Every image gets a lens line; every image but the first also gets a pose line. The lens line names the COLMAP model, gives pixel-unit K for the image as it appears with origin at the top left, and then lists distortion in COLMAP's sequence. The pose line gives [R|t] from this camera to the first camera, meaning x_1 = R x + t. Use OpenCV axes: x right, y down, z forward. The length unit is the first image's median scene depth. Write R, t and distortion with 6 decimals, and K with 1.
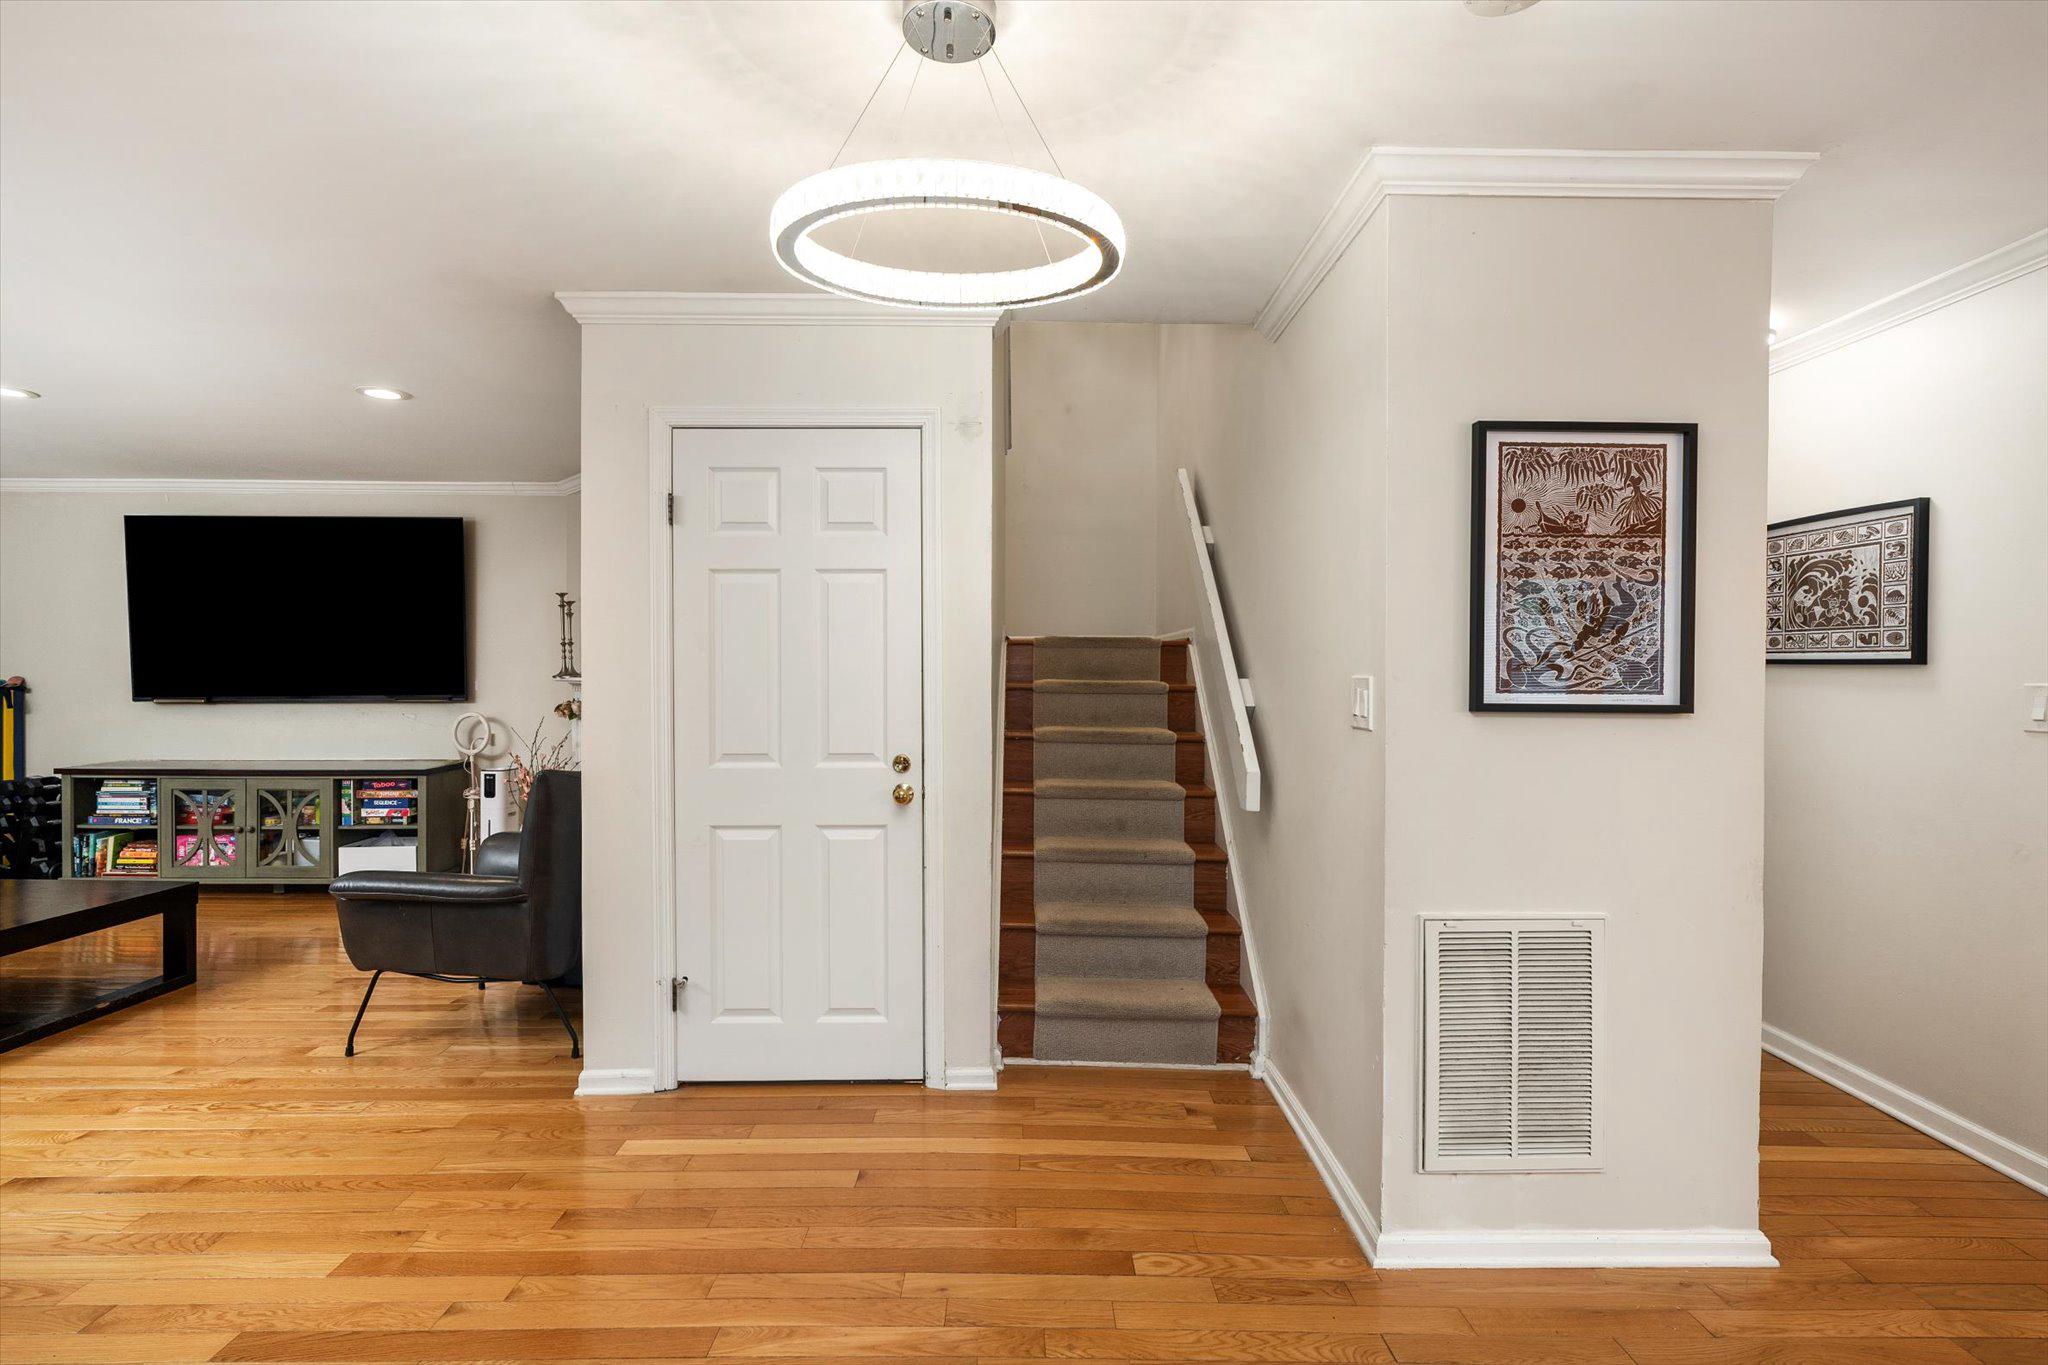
lens RADIAL K [[939.1, 0, 1024.0], [0, 939.1, 682.5], [0, 0, 1]] dist [0.002595, -0.000453]
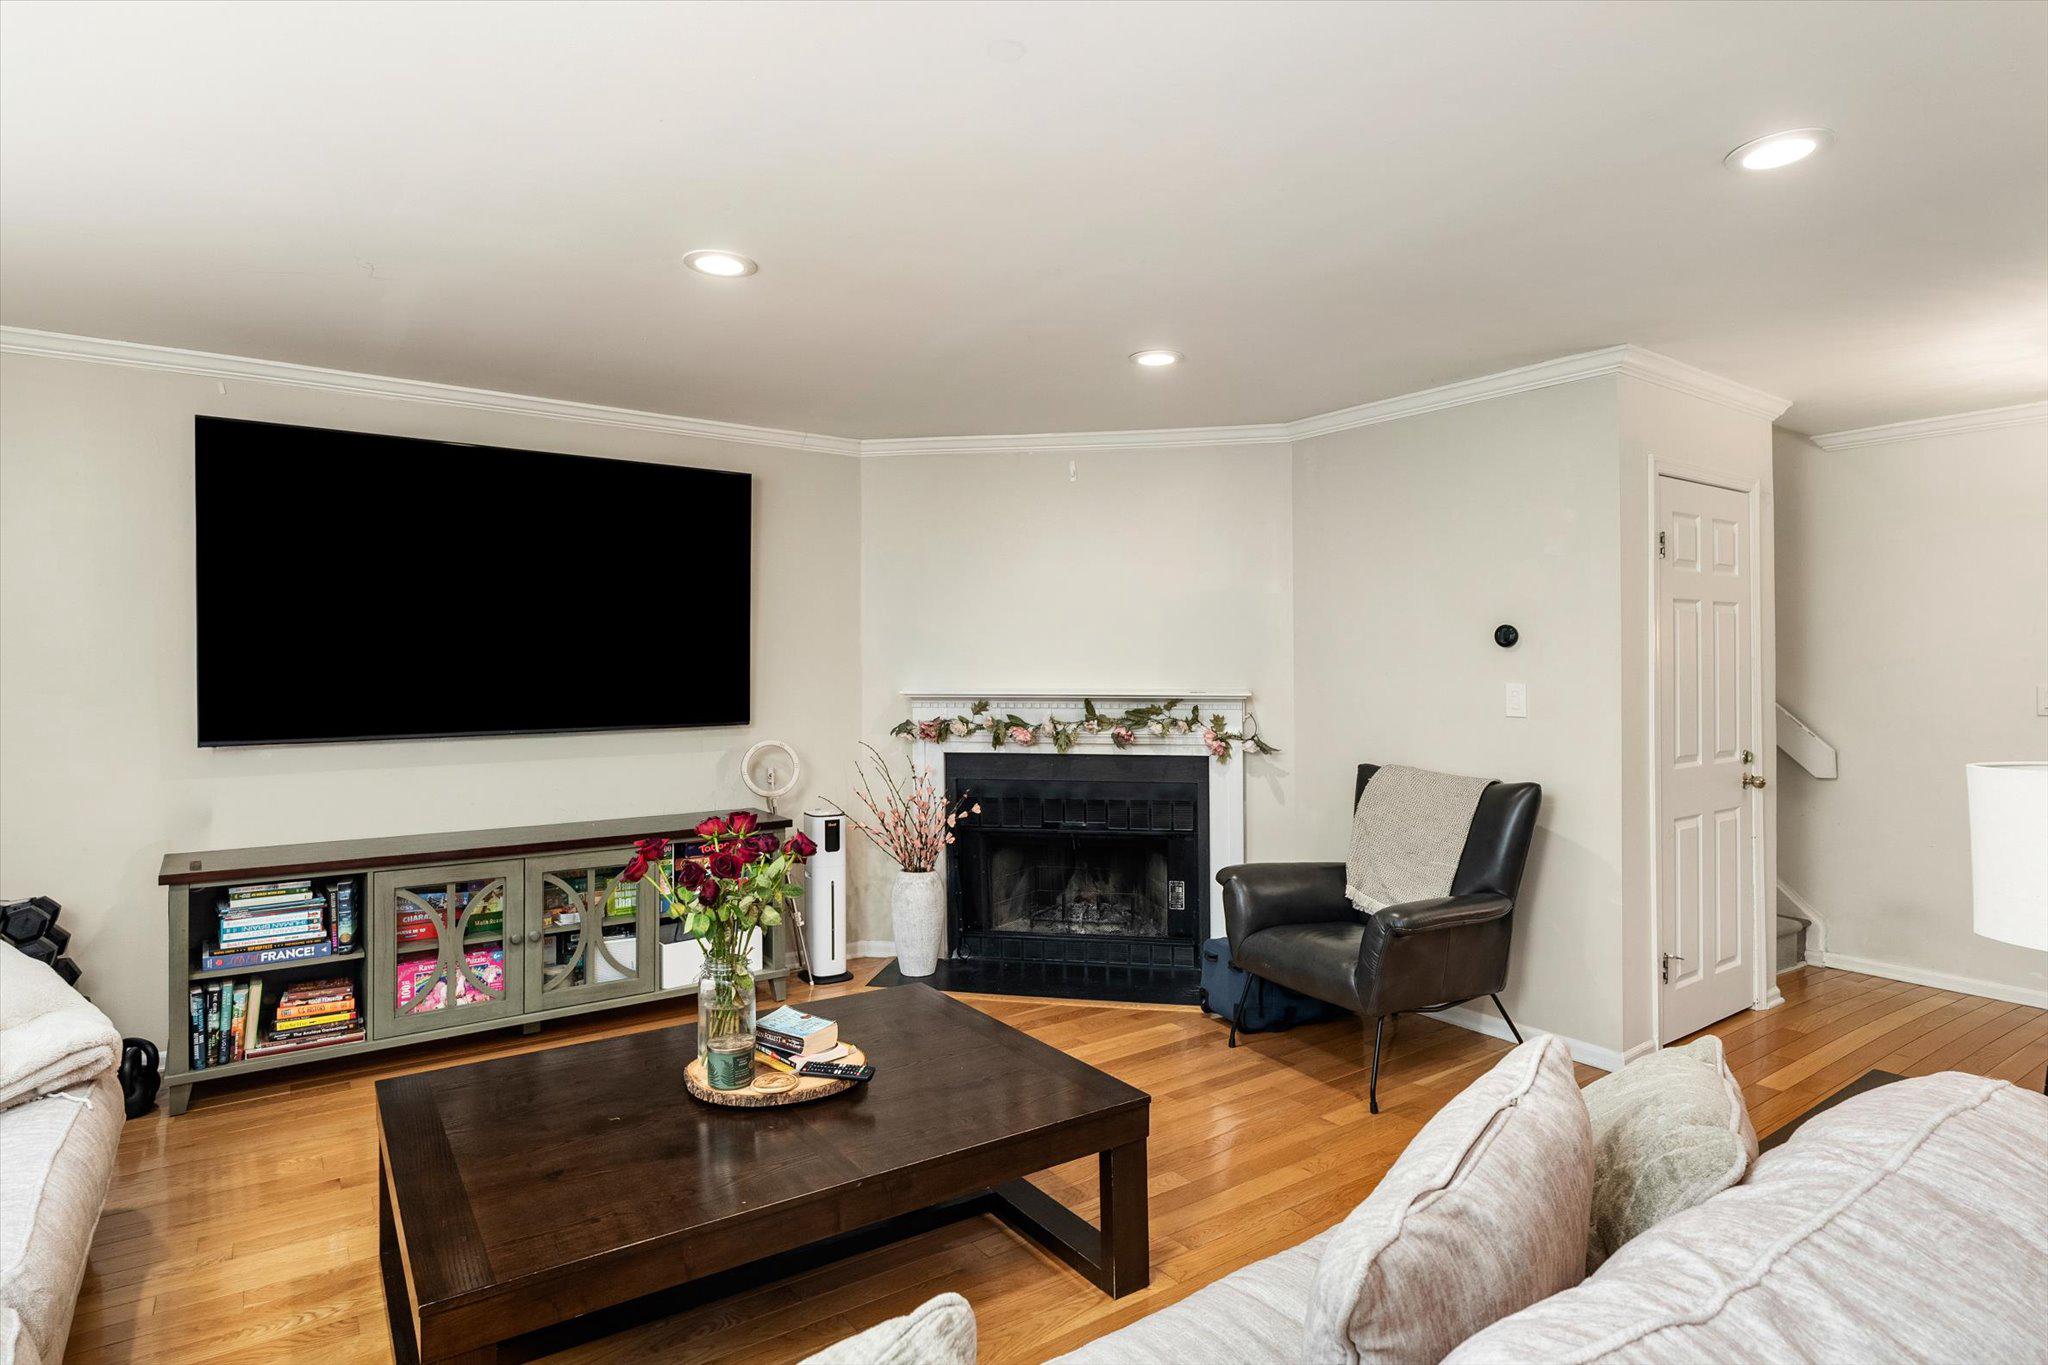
lens RADIAL K [[1064.5, 0, 1024.3], [0, 1064.5, 664.7], [0, 0, 1]] dist [-0.003098, -0.000405]
pose [[0.817323, -0.002407, 0.576175, -0.960392], [0.010151, 0.999896, -0.010222, -0.018045], [-0.576090, 0.014204, 0.817263, 0.210807]]
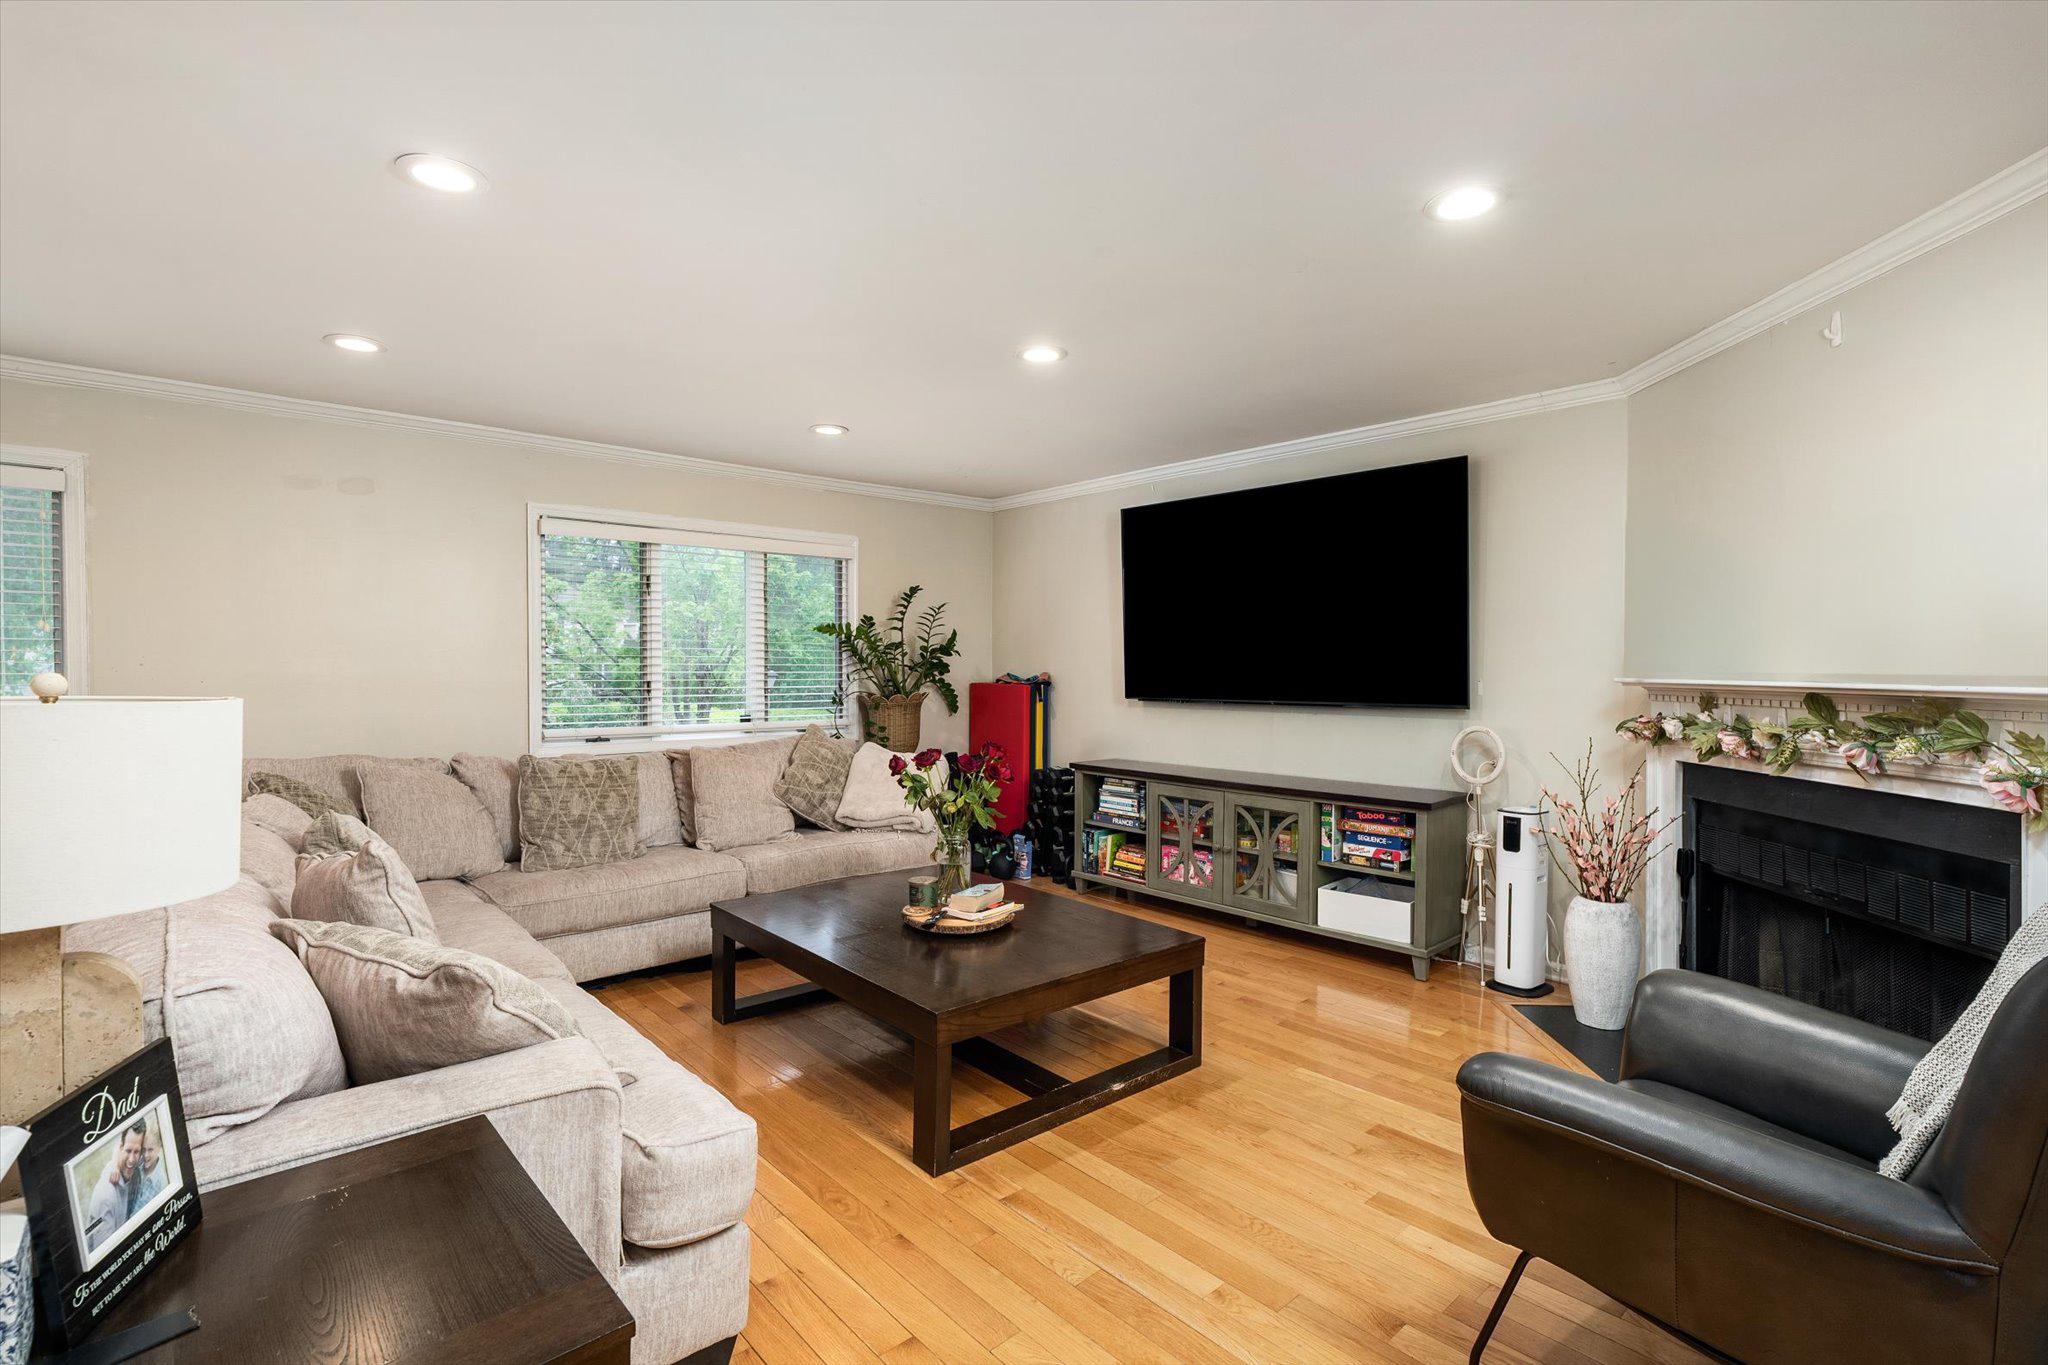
lens RADIAL K [[939.1, 0, 1024.0], [0, 939.1, 682.5], [0, 0, 1]] dist [0.002595, -0.000453]
pose [[0.667882, 0.011659, -0.744176, -0.302063], [-0.012555, 0.999912, 0.004398, 0.000150], [0.744161, 0.006406, 0.667969, 0.277552]]
